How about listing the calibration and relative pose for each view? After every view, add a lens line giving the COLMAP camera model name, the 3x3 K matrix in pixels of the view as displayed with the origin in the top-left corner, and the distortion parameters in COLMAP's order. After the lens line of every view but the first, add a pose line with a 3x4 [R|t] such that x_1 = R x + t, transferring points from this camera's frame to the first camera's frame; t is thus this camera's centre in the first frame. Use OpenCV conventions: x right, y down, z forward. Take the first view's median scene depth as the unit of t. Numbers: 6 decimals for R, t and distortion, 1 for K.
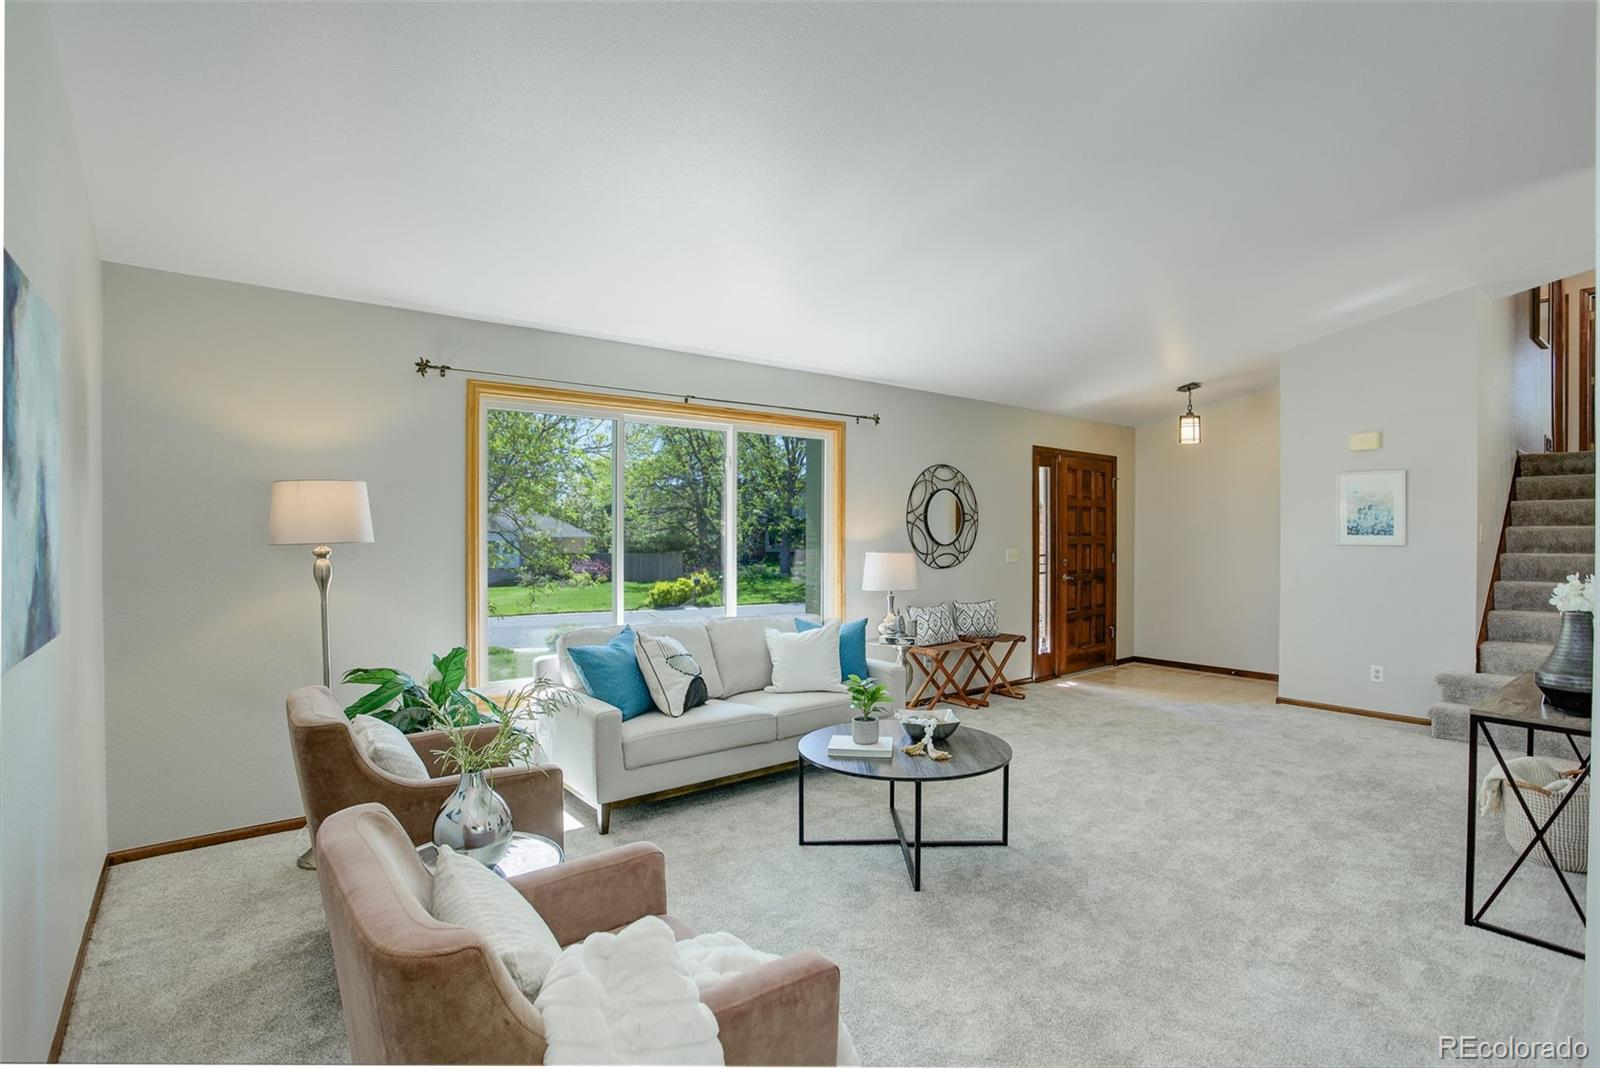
lens RADIAL K [[791.3, 0, 808.9], [0, 791.3, 542.6], [0, 0, 1]] dist [-0.061474, 0.027495]
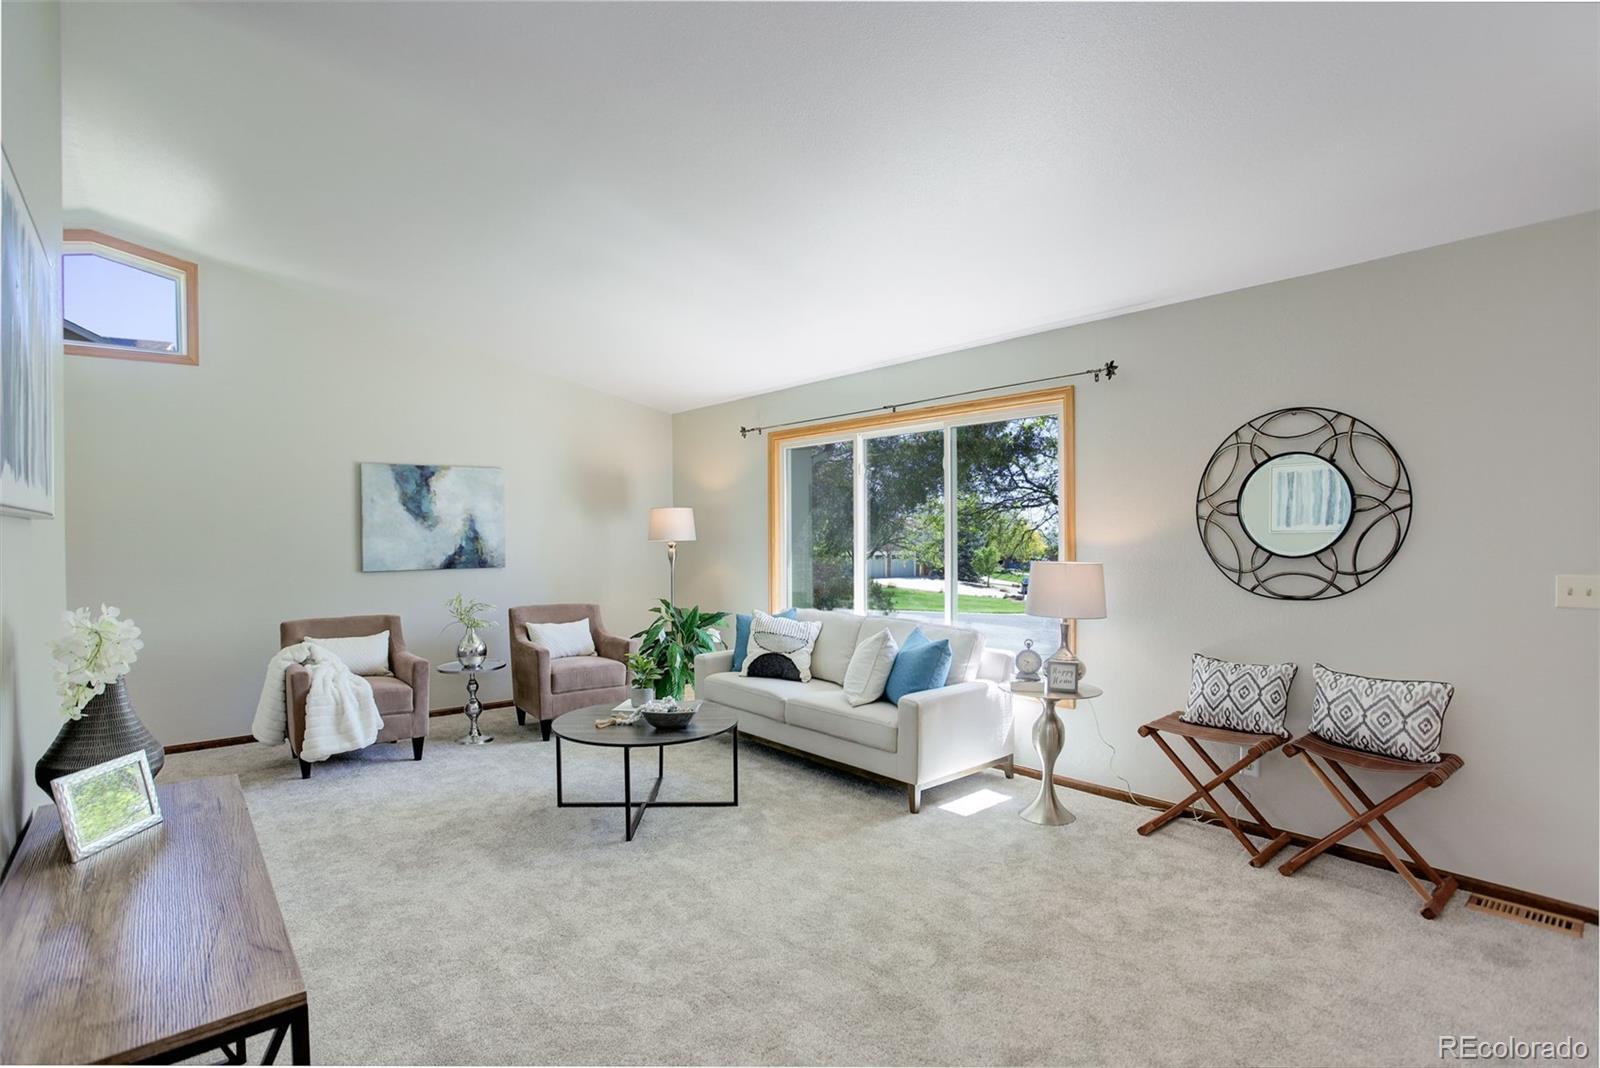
lens RADIAL K [[791.3, 0, 808.9], [0, 791.3, 542.6], [0, 0, 1]] dist [-0.061474, 0.027495]
pose [[0.021972, 0.021634, -0.999524, 0.712050], [0.001190, 0.999765, 0.021666, -0.019158], [0.999758, -0.001665, 0.021941, 0.673670]]
